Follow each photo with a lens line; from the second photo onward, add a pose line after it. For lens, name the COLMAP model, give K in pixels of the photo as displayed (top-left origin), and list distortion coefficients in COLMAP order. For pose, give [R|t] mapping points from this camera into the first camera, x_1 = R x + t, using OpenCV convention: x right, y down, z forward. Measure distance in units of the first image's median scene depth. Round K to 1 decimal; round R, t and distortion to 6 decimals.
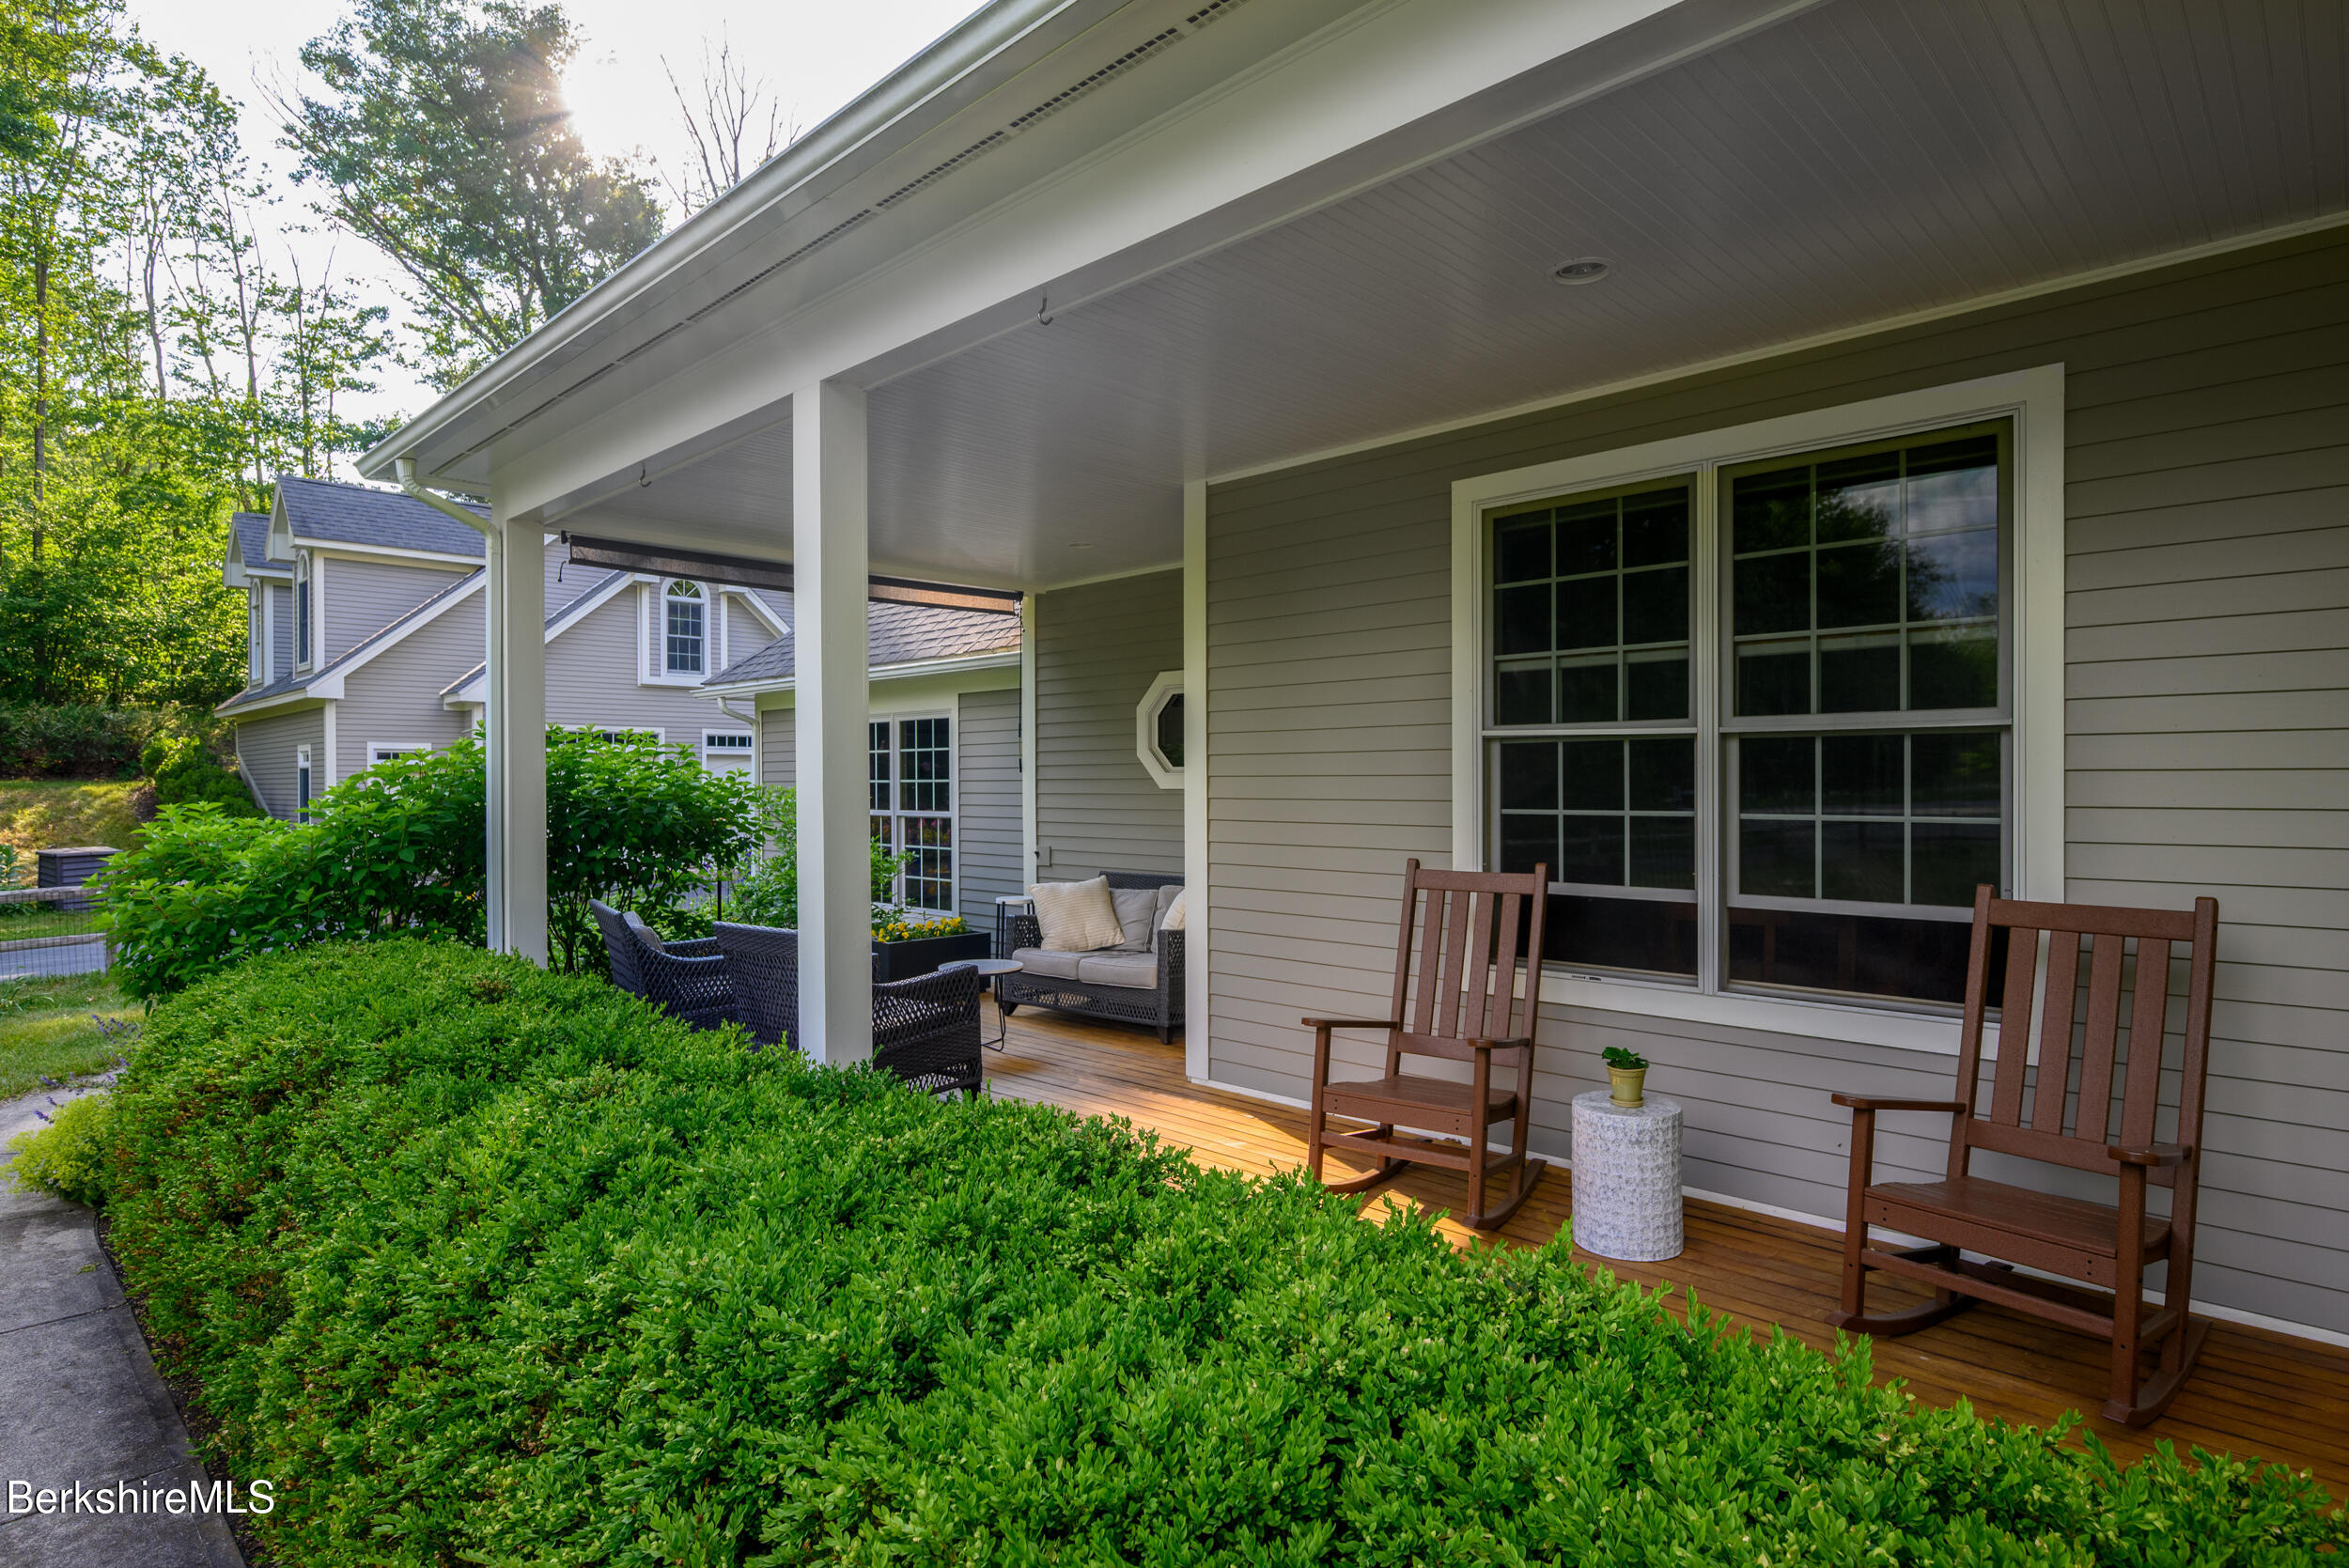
lens RADIAL K [[1229.5, 0, 1175.2], [0, 1229.5, 792.6], [0, 0, 1]] dist [0.000215, -0.000031]
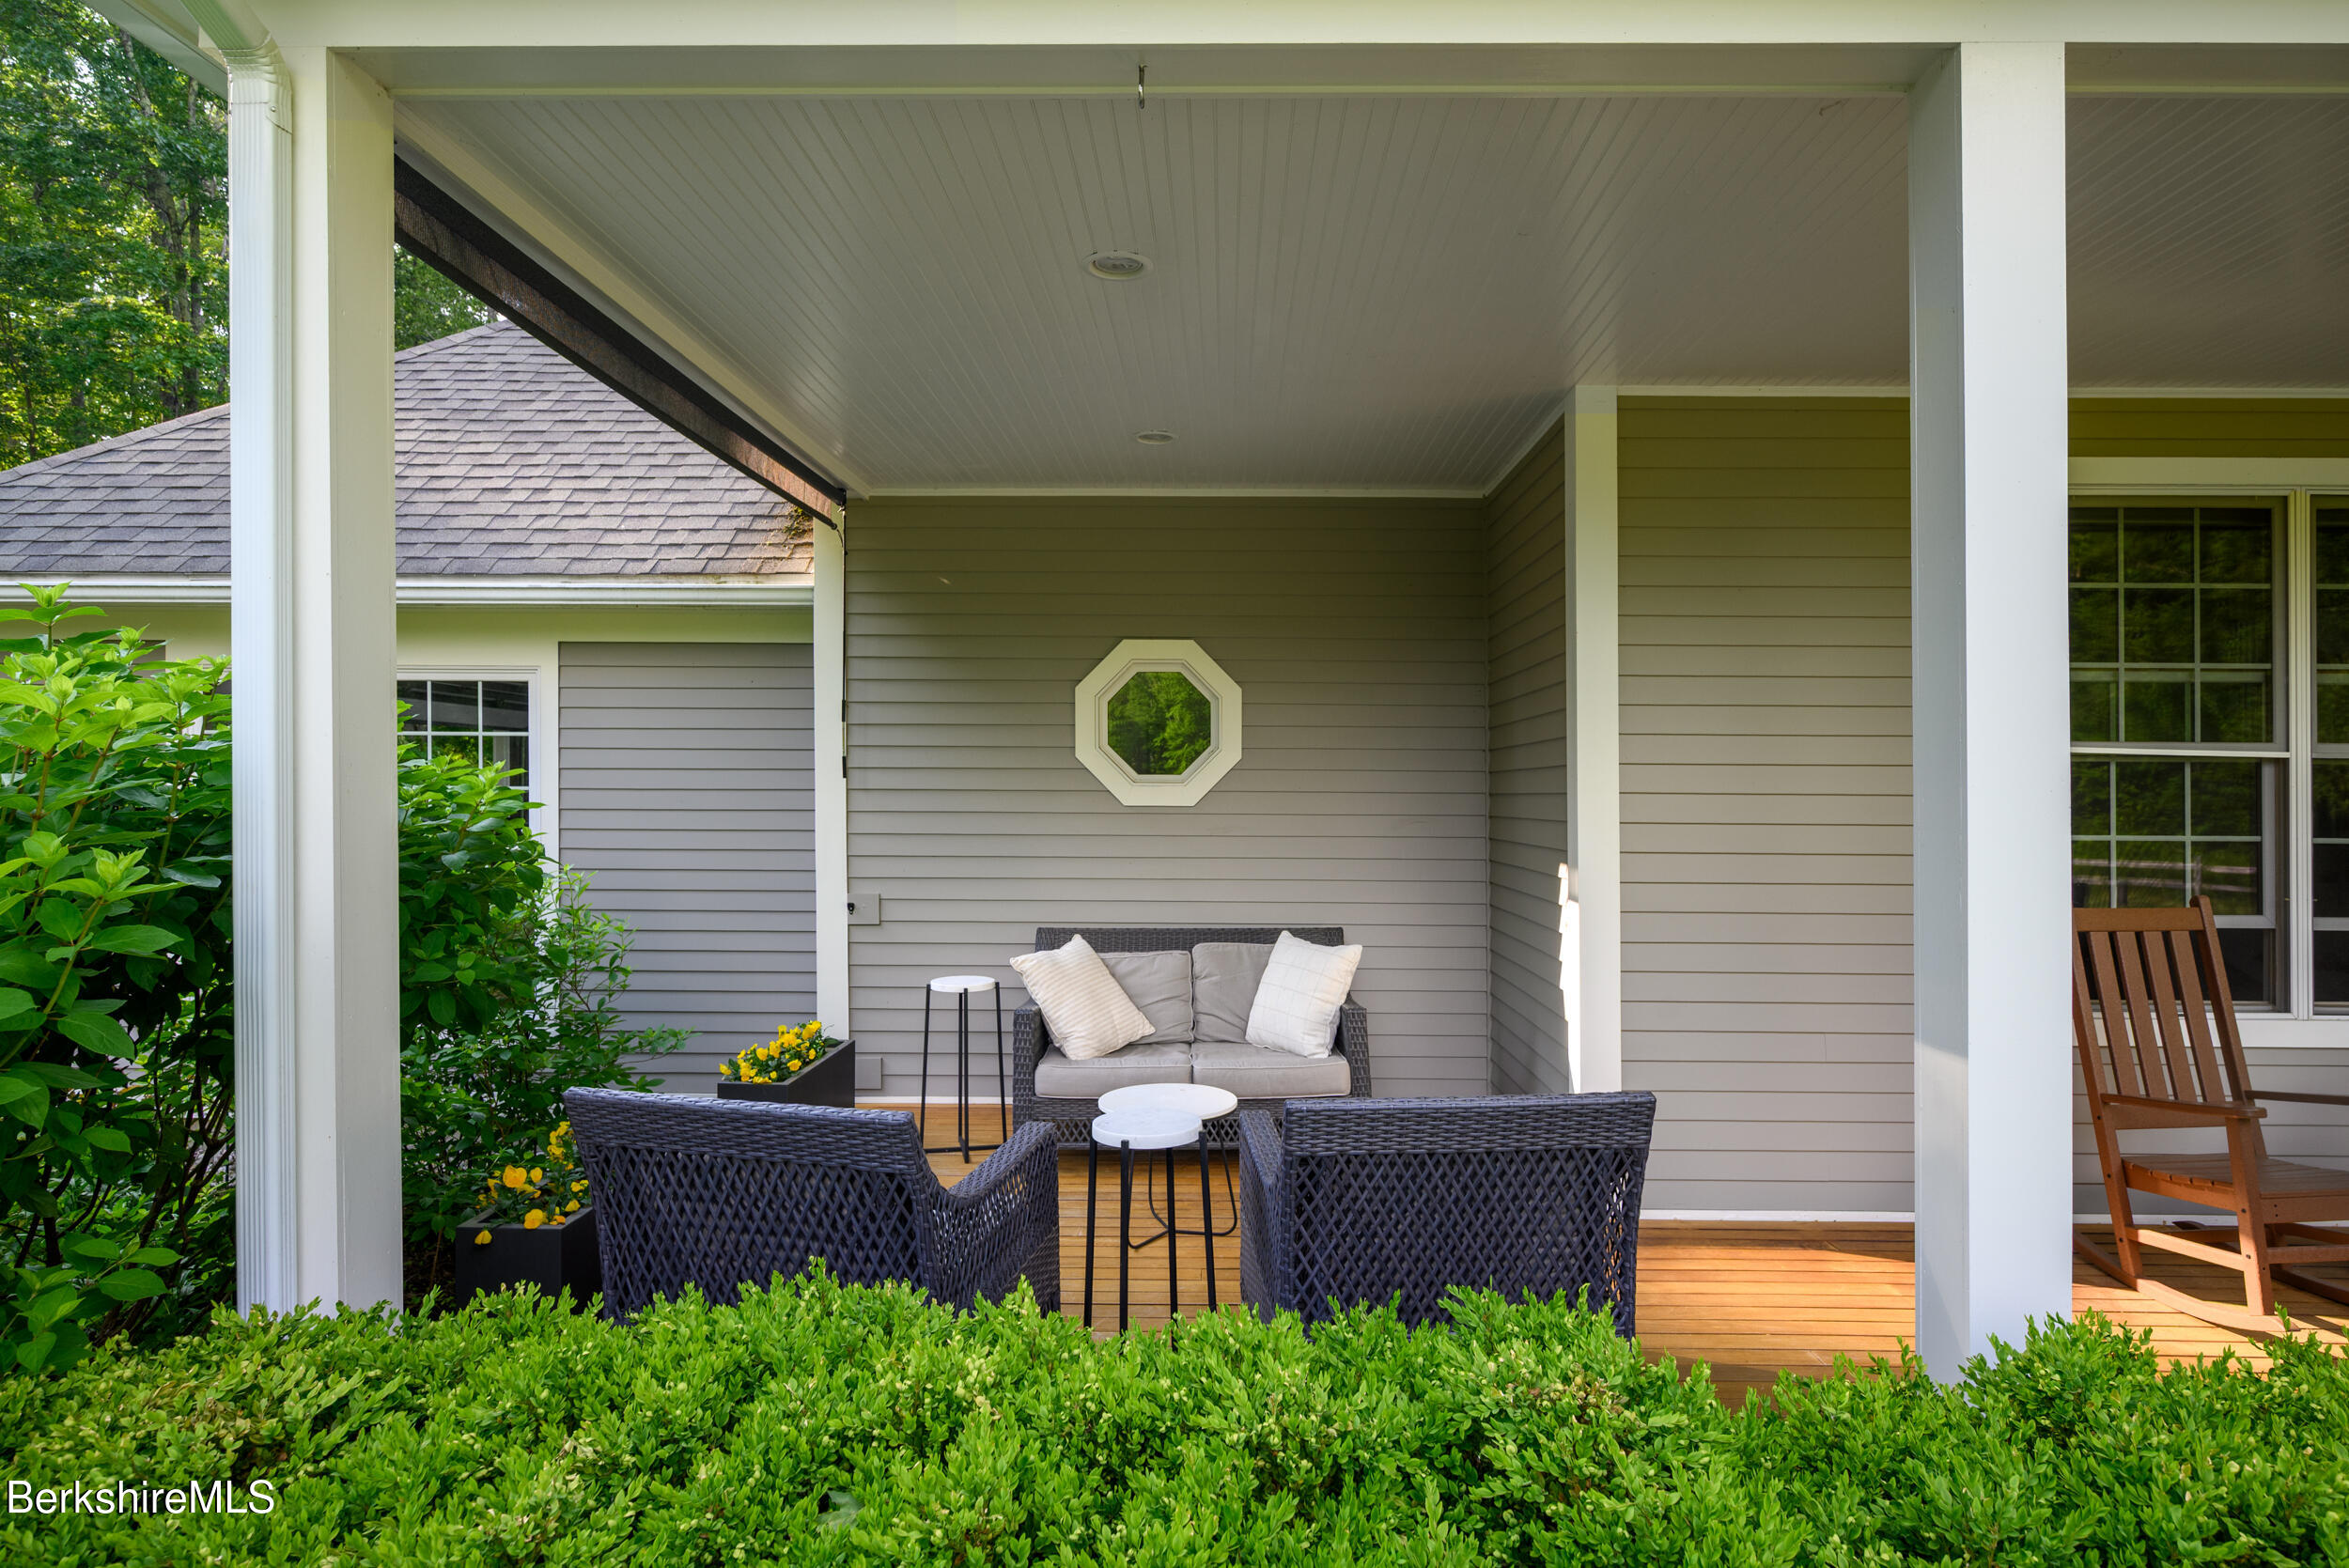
lens RADIAL K [[1274.2, 0, 1124.8], [0, 1274.2, 787.3], [0, 0, 1]] dist [-0.000564, 0.000133]
pose [[0.725846, 0.009414, 0.687793, -0.918835], [-0.003089, 0.999941, -0.010427, -0.010733], [-0.687850, 0.005443, 0.725832, 0.855622]]
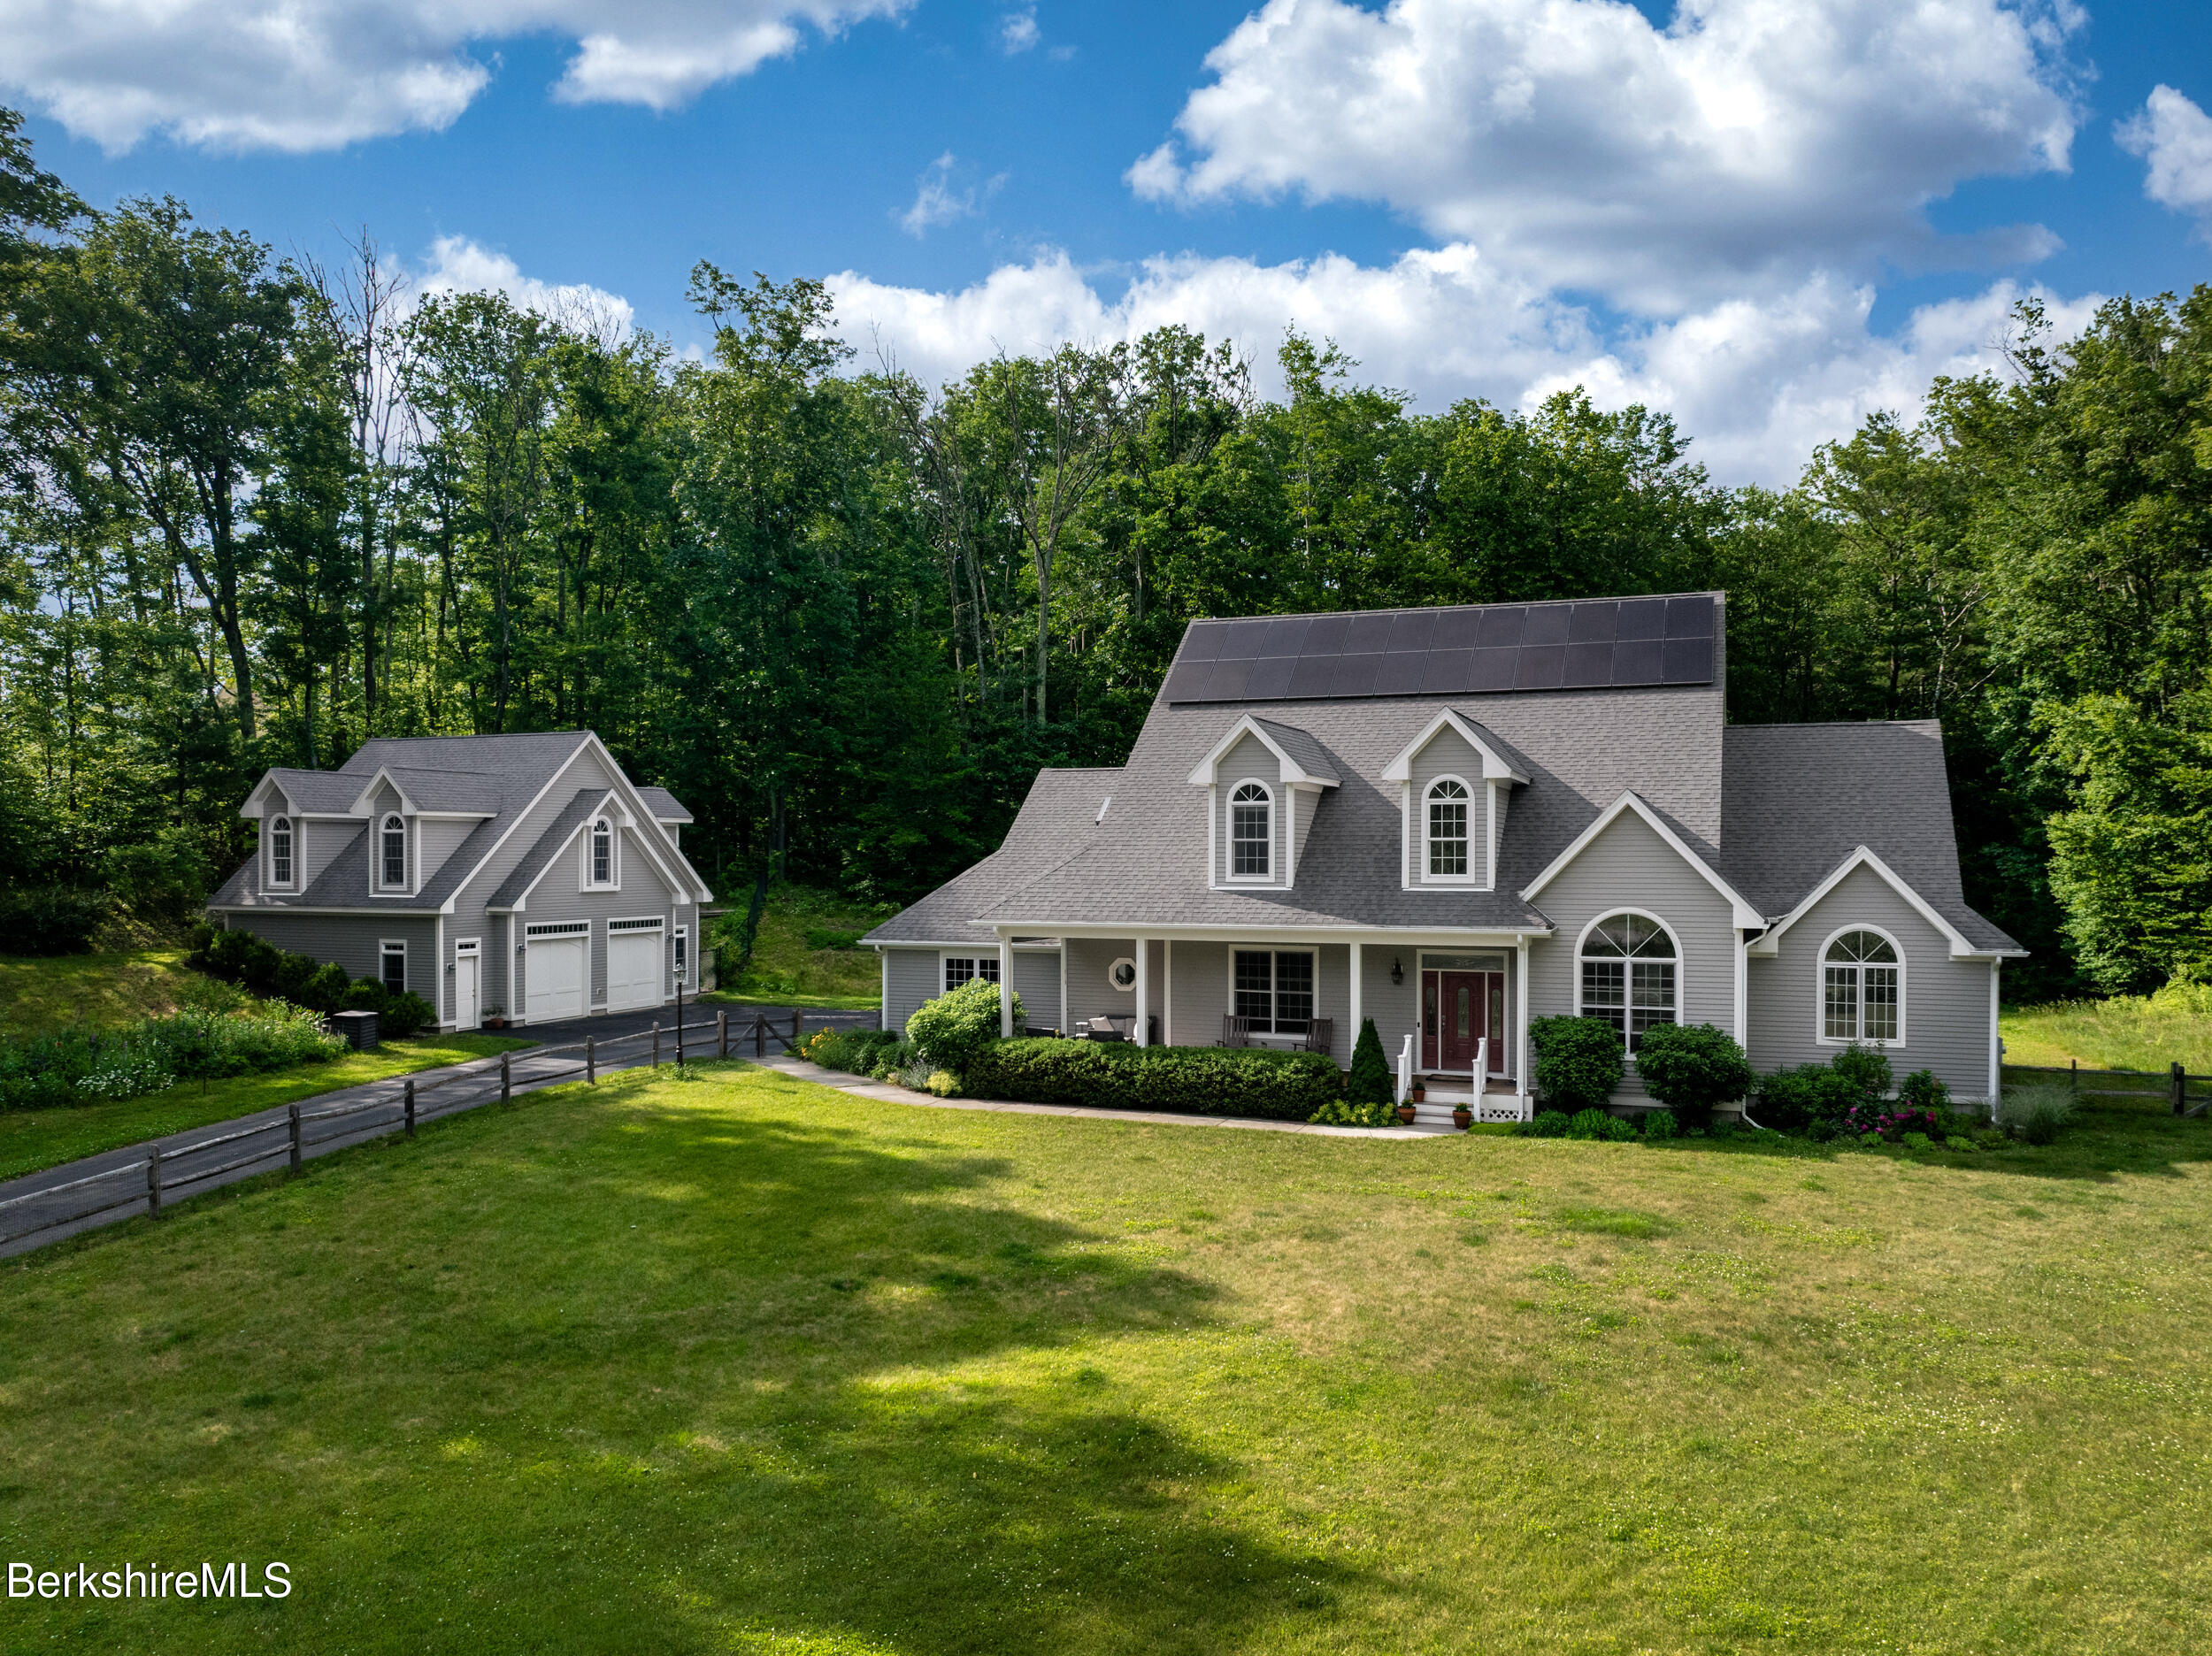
lens RADIAL K [[1570.7, 0, 1106.0], [0, 1570.7, 828.0], [0, 0, 1]] dist [0.003912, 0.000725]
pose [[0.920208, 0.011950, 0.391247, -3.299649], [-0.001684, 0.999645, -0.026572, -0.637157], [-0.391426, 0.023793, 0.919902, -5.717084]]
